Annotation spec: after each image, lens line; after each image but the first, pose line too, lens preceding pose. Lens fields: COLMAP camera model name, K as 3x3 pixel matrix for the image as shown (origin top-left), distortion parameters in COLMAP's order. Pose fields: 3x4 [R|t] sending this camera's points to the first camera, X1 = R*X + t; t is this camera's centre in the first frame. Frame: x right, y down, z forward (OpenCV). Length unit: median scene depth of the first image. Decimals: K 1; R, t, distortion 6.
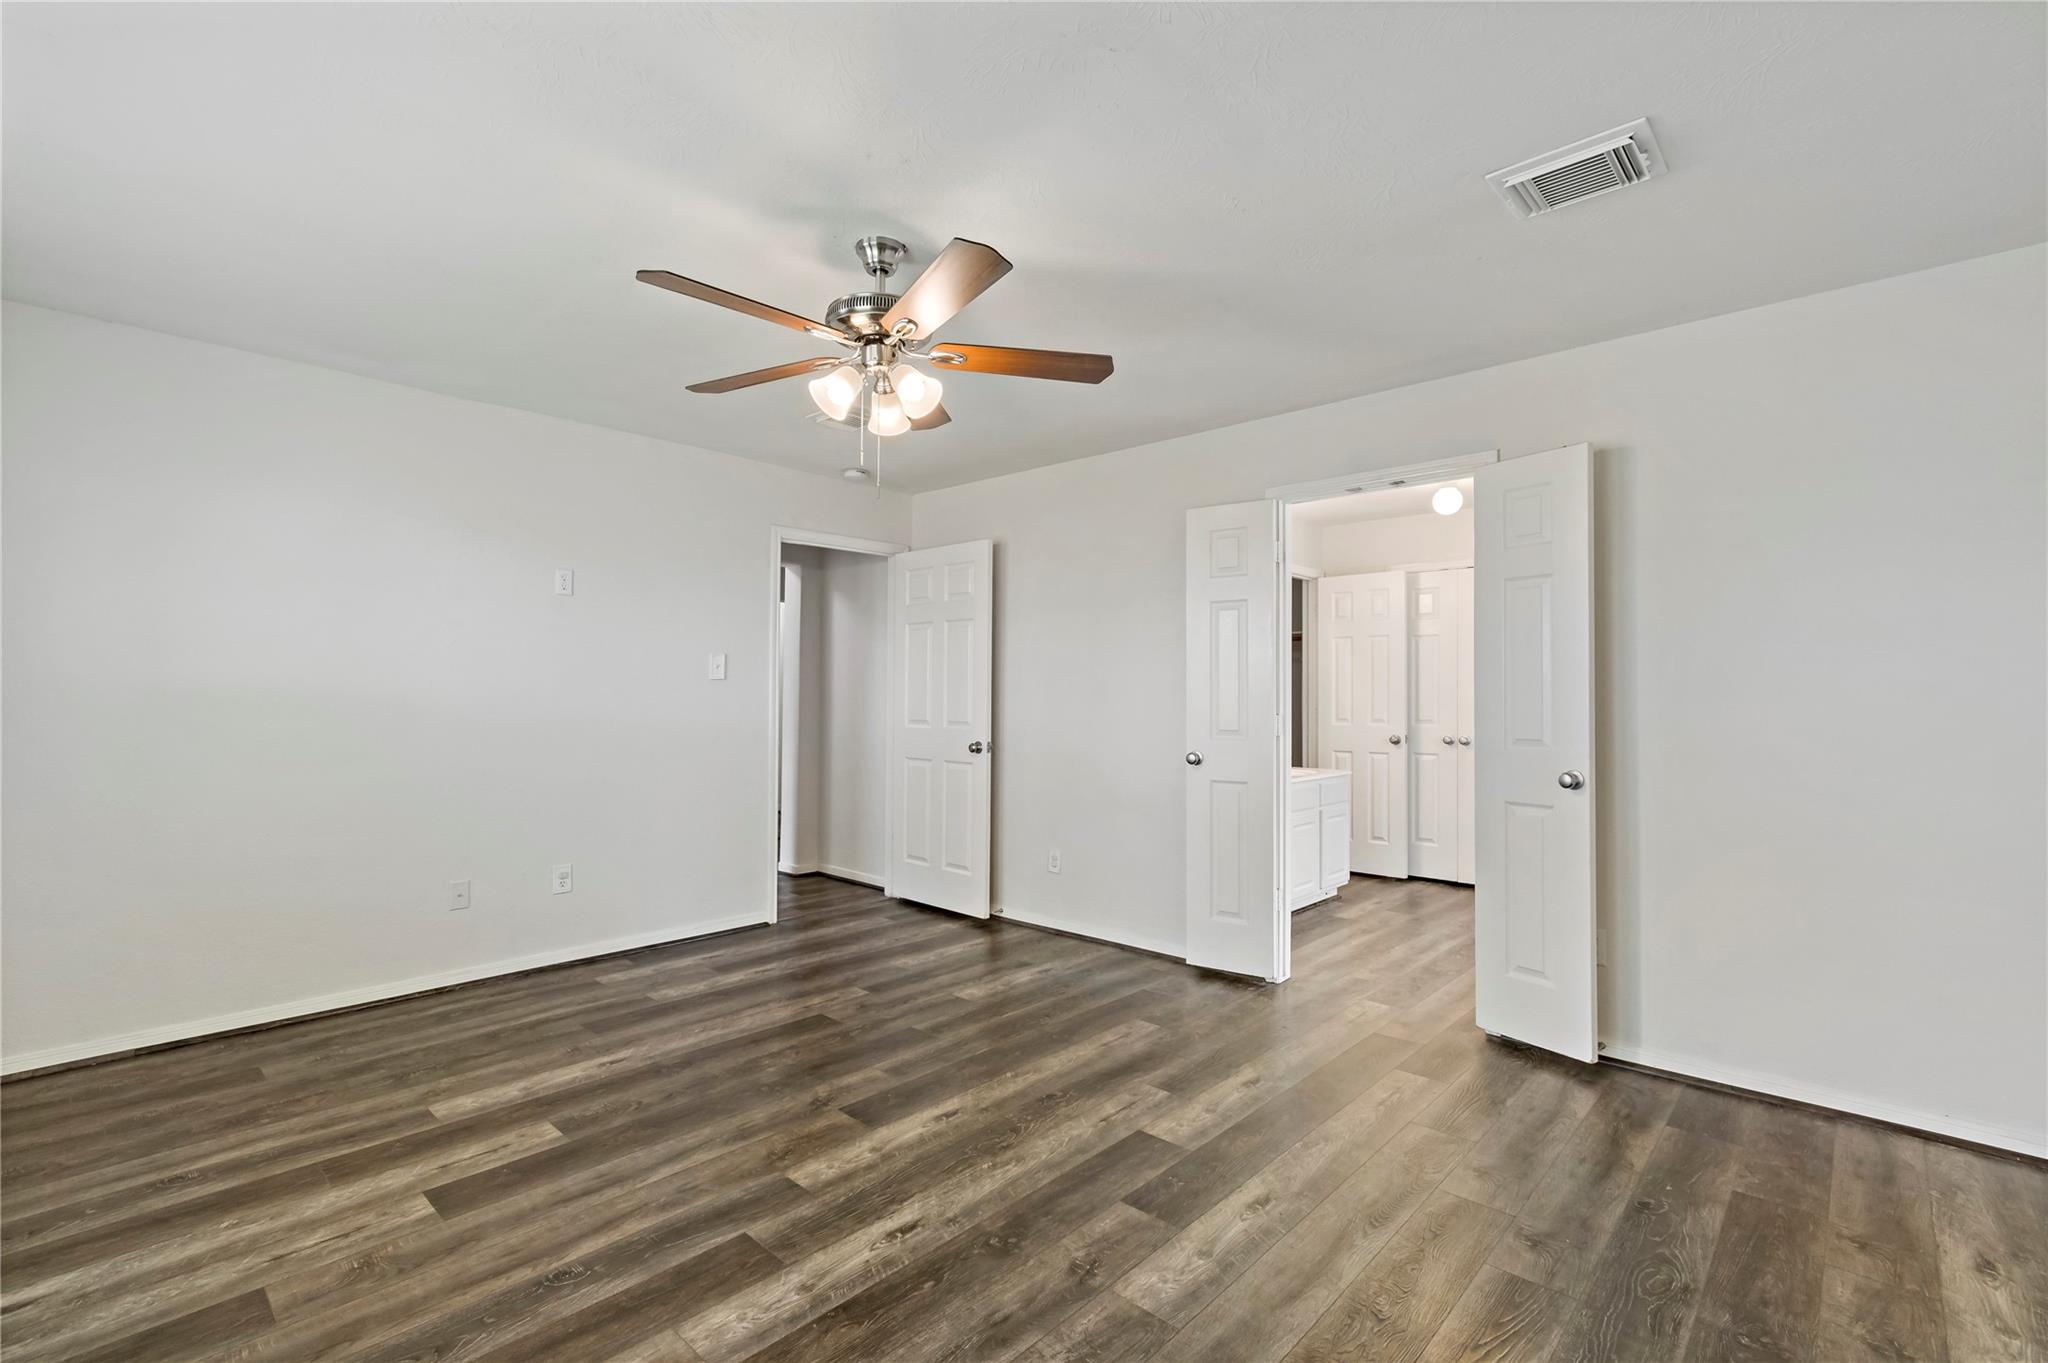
lens RADIAL K [[925.5, 0, 1031.7], [0, 925.5, 675.7], [0, 0, 1]] dist [-0.000691, -0.000187]
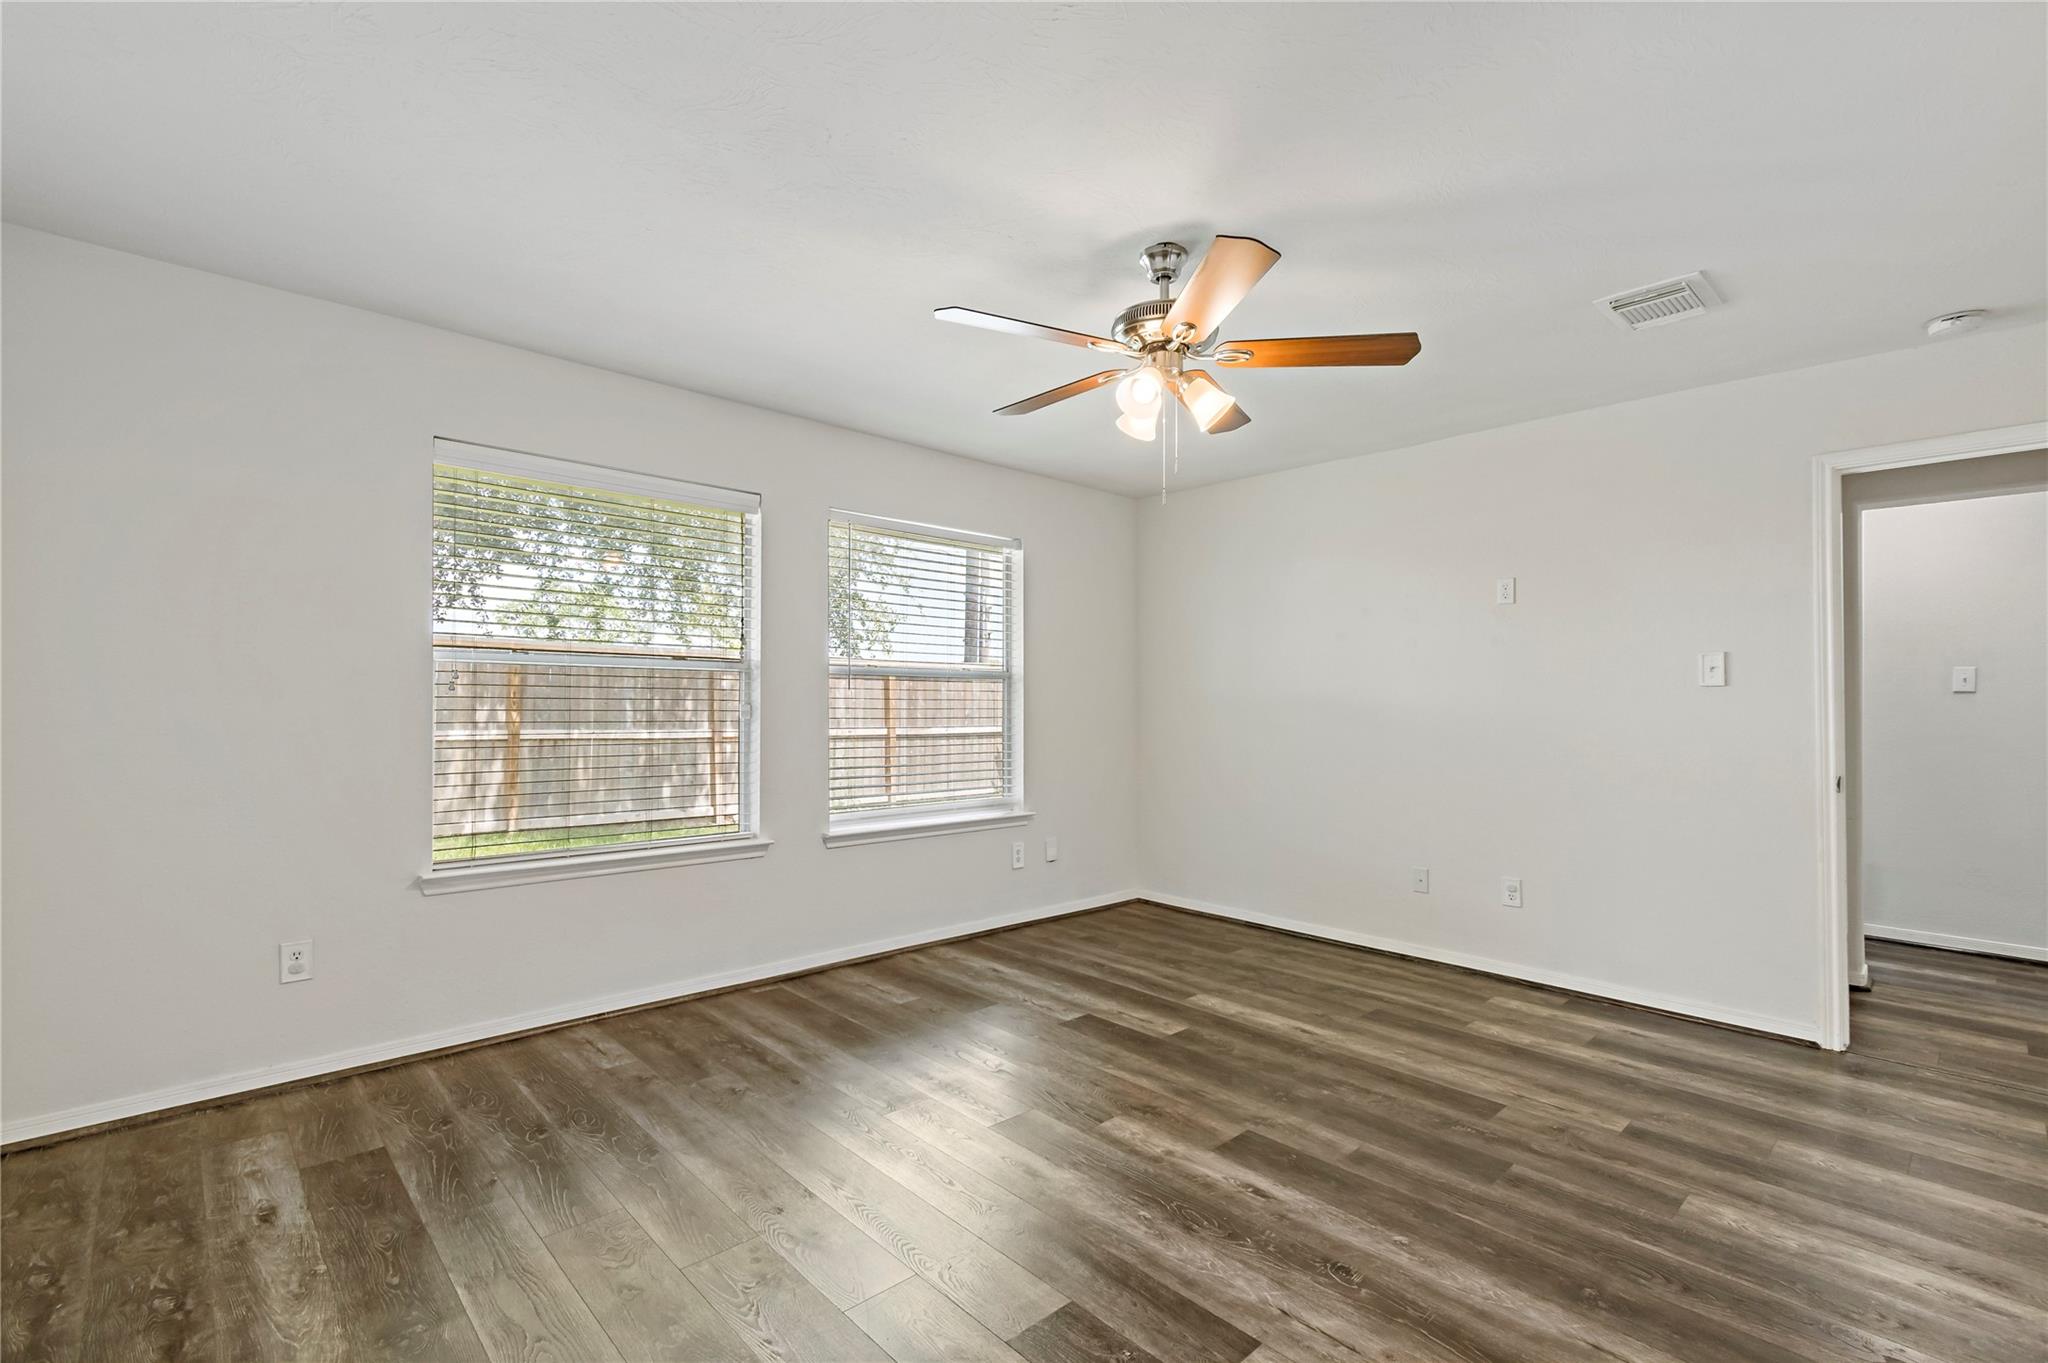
lens RADIAL K [[925.5, 0, 1028.7], [0, 925.5, 697.6], [0, 0, 1]] dist [-0.000691, -0.000187]
pose [[-0.087089, -0.007189, -0.996175, 0.689375], [0.012587, 0.999886, -0.008317, 0.019380], [0.996121, -0.013263, -0.086989, 0.764347]]
